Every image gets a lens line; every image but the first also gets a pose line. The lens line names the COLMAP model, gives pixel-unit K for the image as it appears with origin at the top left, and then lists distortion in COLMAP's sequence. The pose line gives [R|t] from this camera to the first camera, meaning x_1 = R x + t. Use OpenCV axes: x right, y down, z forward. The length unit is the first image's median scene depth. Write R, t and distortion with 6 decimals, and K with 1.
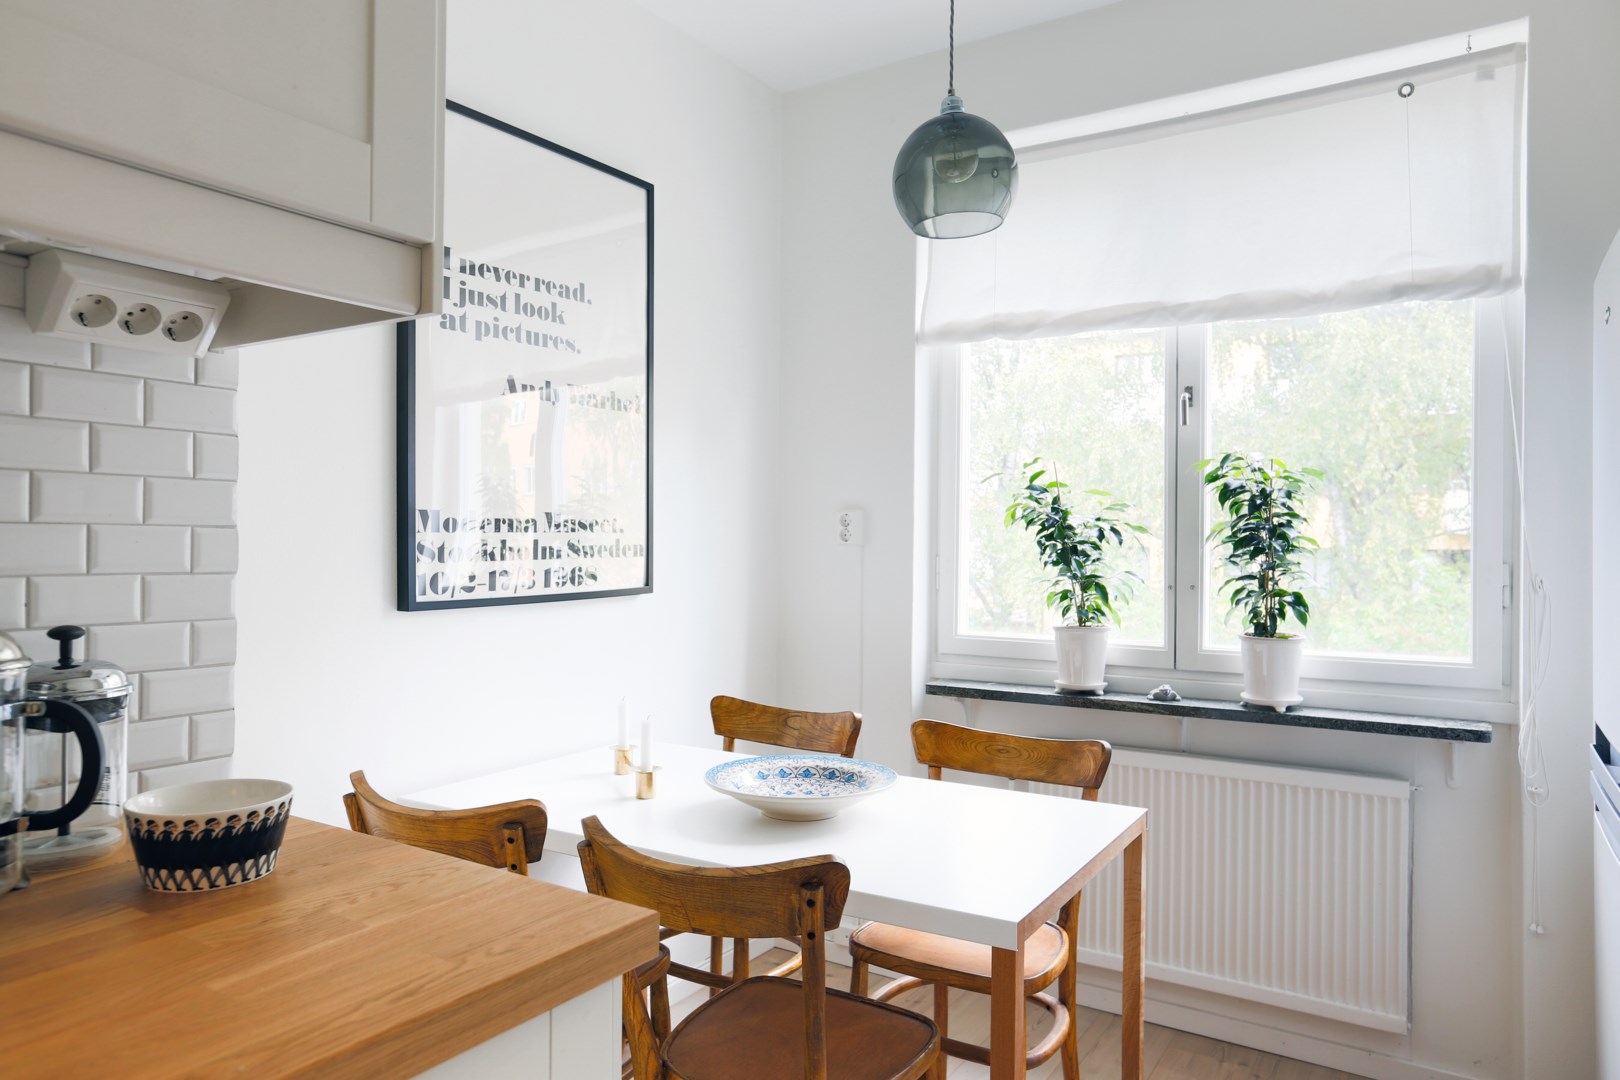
lens RADIAL K [[1098.9, 0, 810.0], [0, 1098.9, 540.0], [0, 0, 1]] dist [-0.028907, 0.059881]
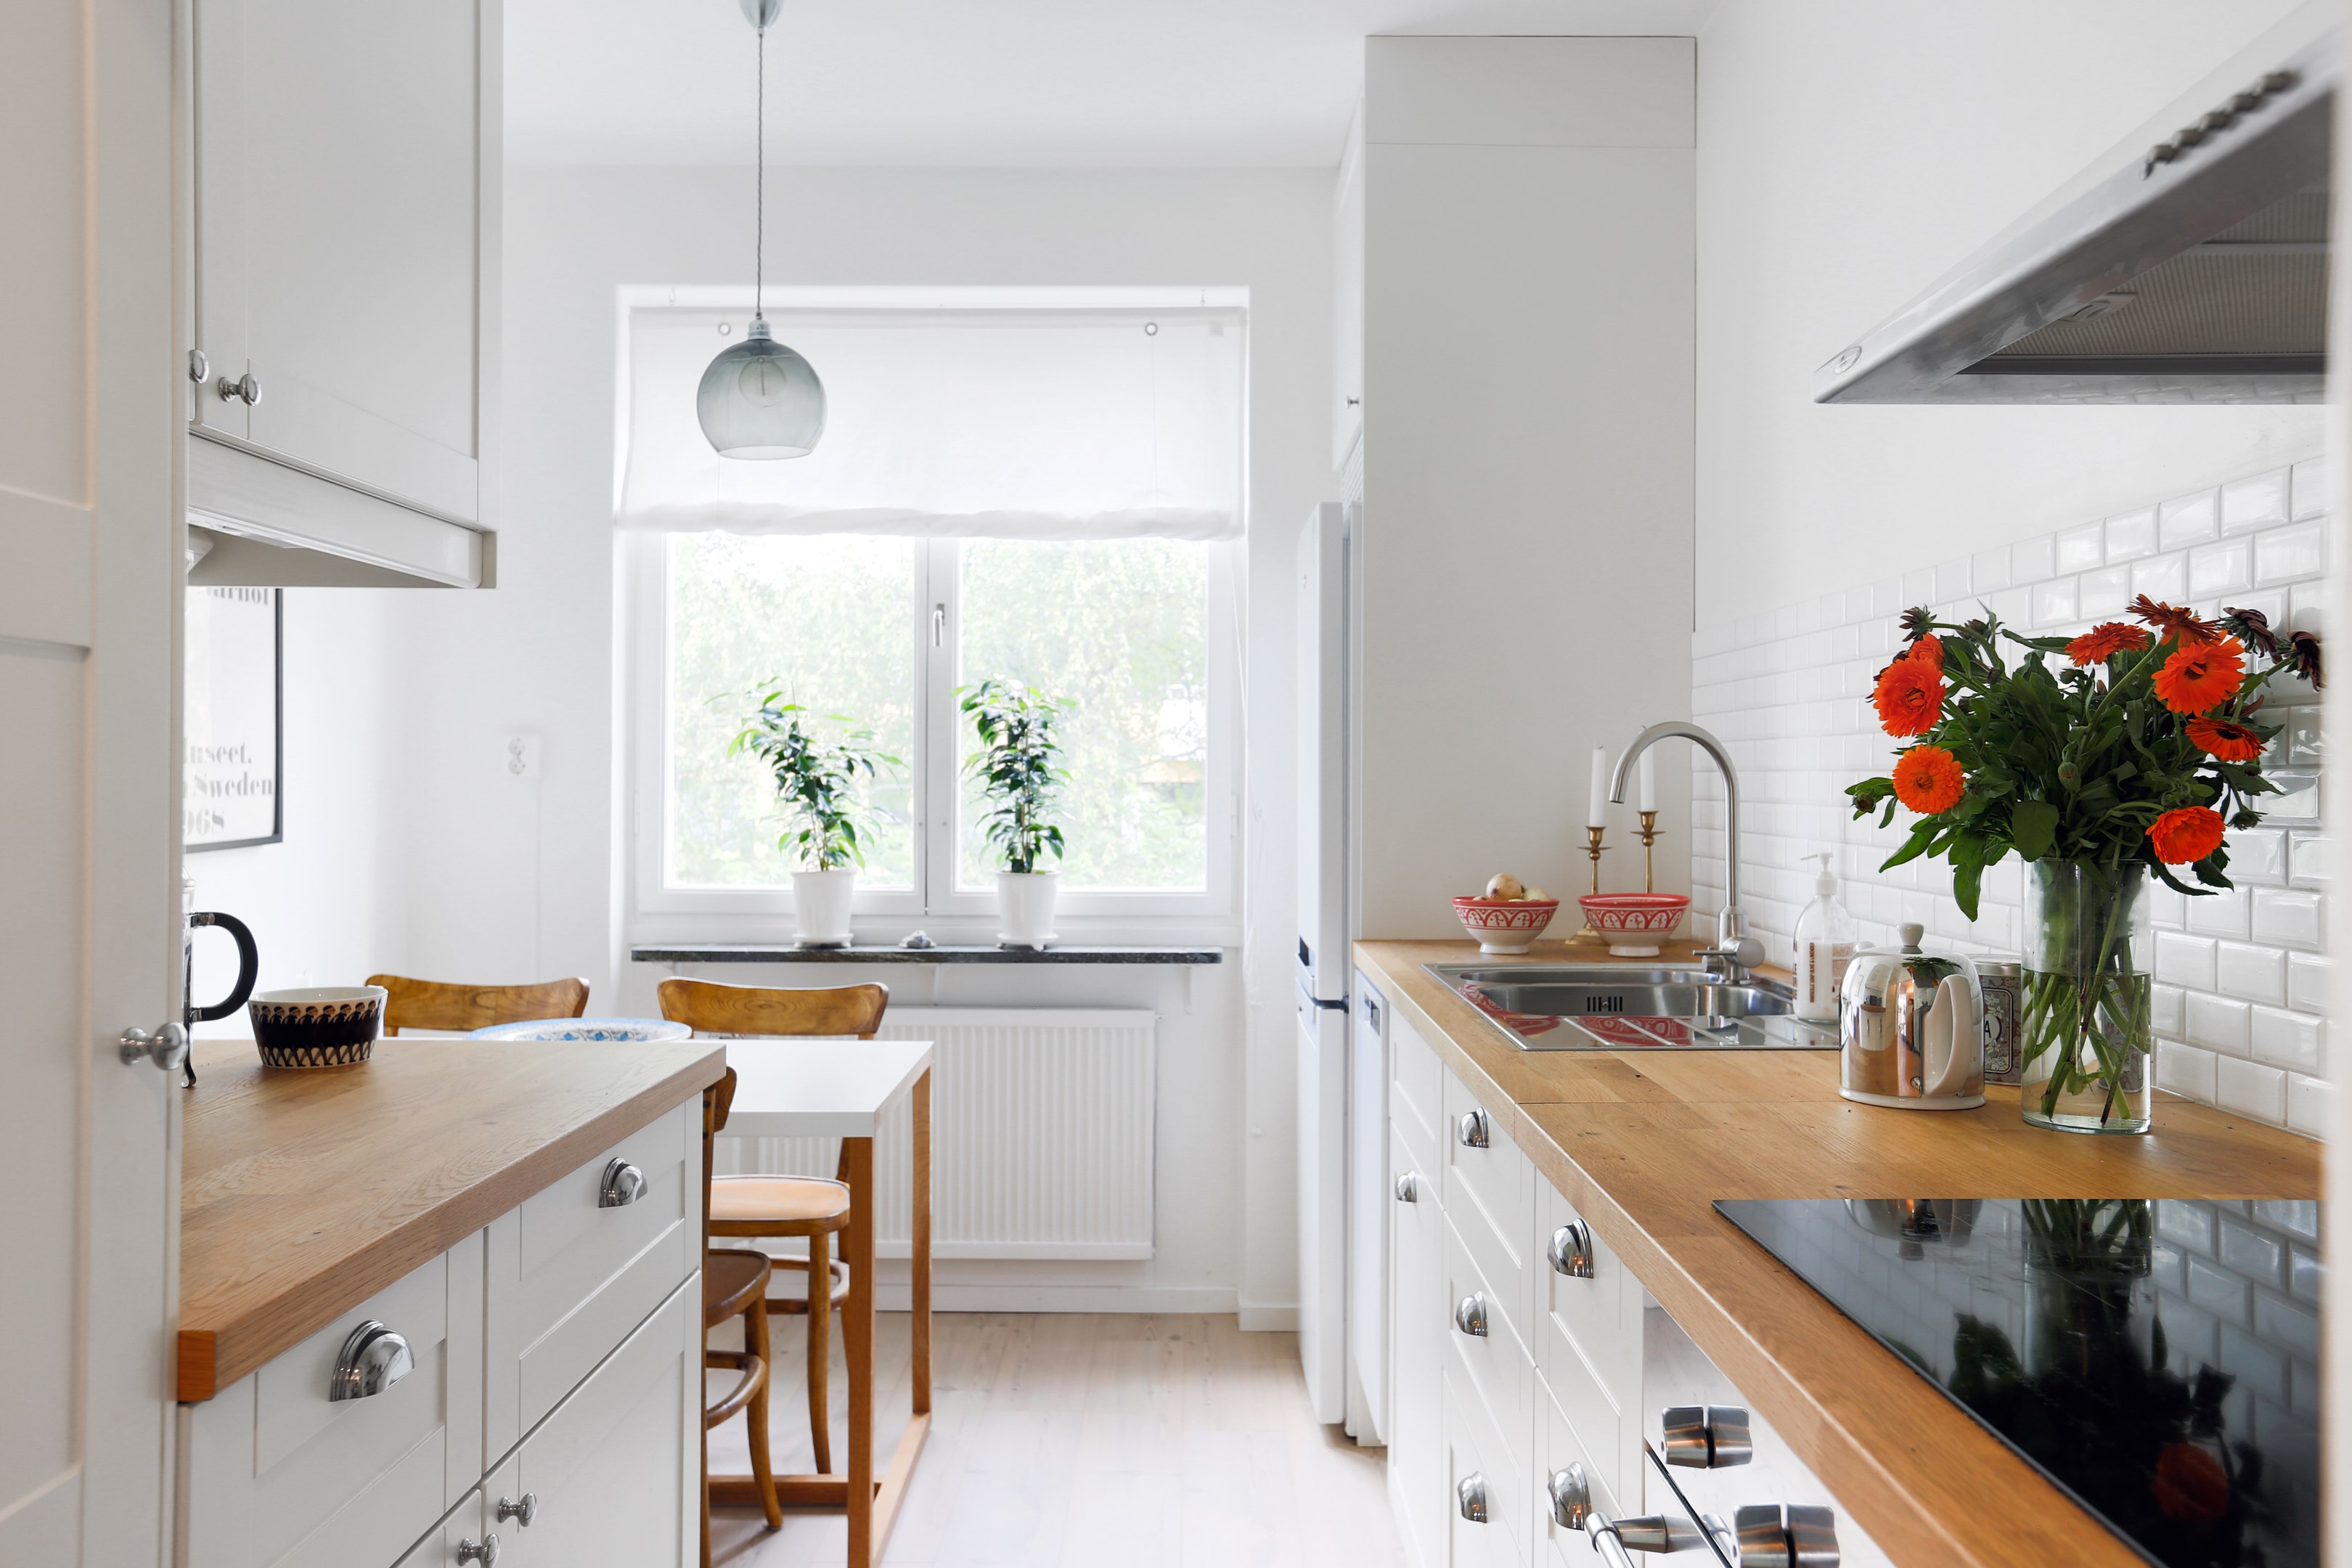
lens RADIAL K [[1768.1, 0, 1176.0], [0, 1768.1, 784.0], [0, 0, 1]] dist [0.371790, 0.000011]
pose [[0.860476, -0.005223, 0.509464, -0.249826], [0.000973, 0.999962, 0.008607, -0.002731], [-0.509490, -0.006910, 0.860449, -0.388601]]
